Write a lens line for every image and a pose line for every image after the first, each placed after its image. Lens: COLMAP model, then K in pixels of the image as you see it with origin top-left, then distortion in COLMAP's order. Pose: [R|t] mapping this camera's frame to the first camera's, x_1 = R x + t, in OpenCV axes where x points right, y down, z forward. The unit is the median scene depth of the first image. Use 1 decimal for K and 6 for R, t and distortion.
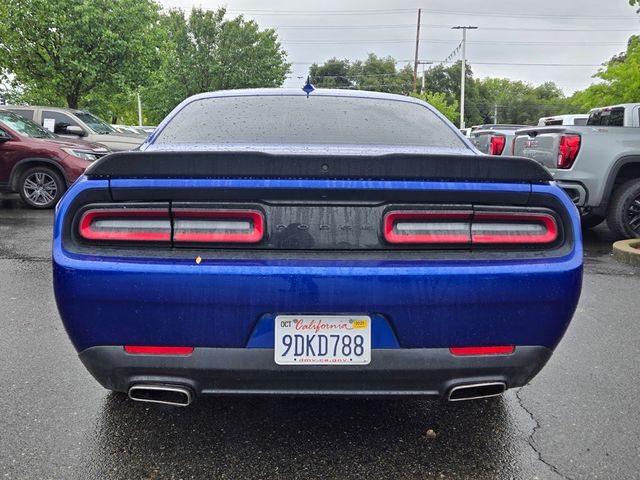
lens RADIAL K [[625.3, 0, 320.0], [0, 625.3, 240.0], [0, 0, 1]] dist [0.068896, -0.025484]
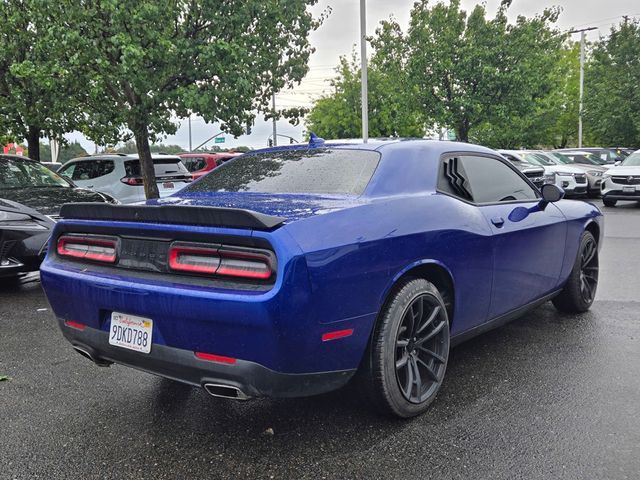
lens RADIAL K [[625.3, 0, 320.0], [0, 625.3, 240.0], [0, 0, 1]] dist [0.068896, -0.025484]
pose [[0.761856, 0.041585, -0.646410, 1.259516], [-0.063776, 0.997904, -0.010969, -0.065529], [0.644599, 0.049582, 0.762911, 0.149972]]
